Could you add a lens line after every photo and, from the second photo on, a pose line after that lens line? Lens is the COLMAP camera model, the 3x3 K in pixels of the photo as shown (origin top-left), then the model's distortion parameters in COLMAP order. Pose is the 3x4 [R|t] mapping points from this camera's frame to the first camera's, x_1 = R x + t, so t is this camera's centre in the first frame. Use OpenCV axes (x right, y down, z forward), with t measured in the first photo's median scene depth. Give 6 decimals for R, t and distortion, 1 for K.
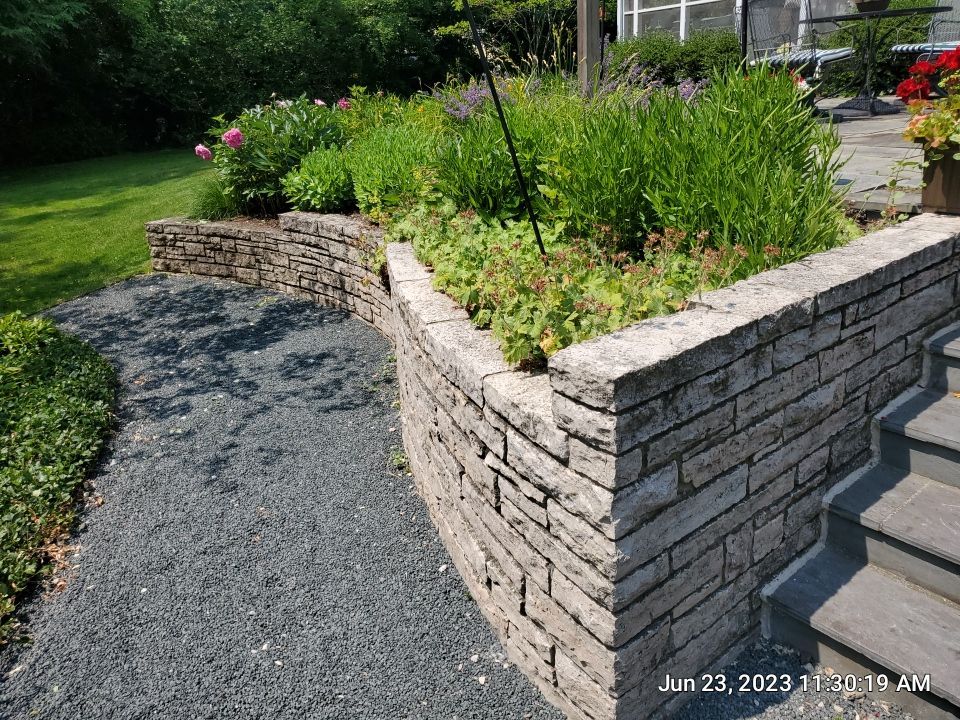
lens RADIAL K [[749.6, 0, 481.7], [0, 749.6, 356.6], [0, 0, 1]] dist [-0.007521, 0.032545]
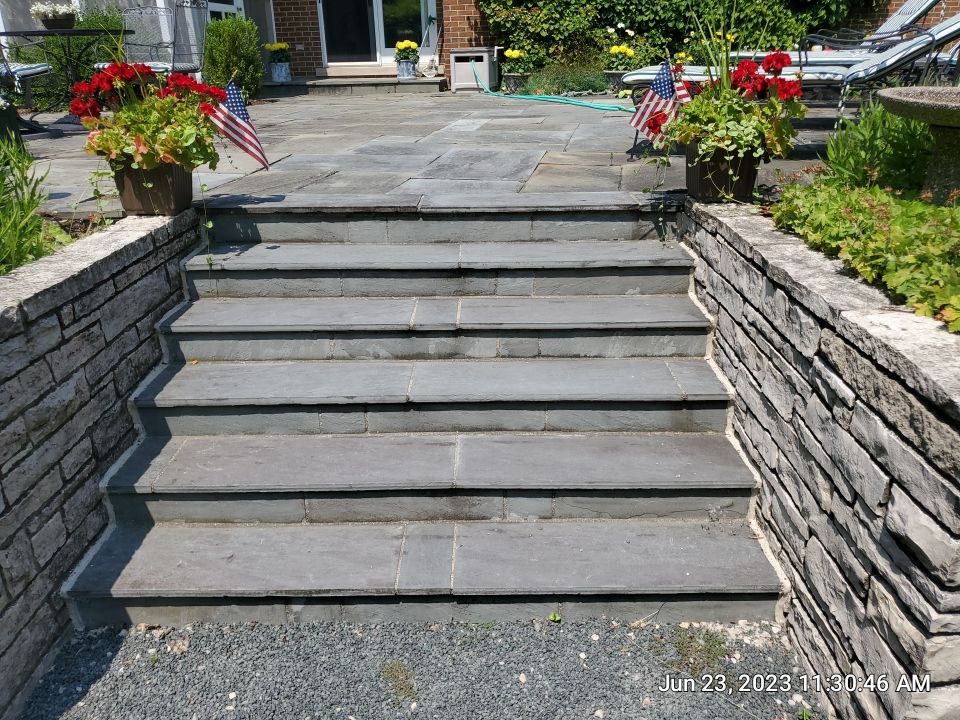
lens RADIAL K [[749.6, 0, 478.3], [0, 749.6, 357.5], [0, 0, 1]] dist [-0.007521, 0.032545]
pose [[0.630798, -0.248878, 0.734951, 0.051308], [0.260090, 0.960190, 0.101920, 0.045403], [-0.731059, 0.126862, 0.670417, -0.148987]]
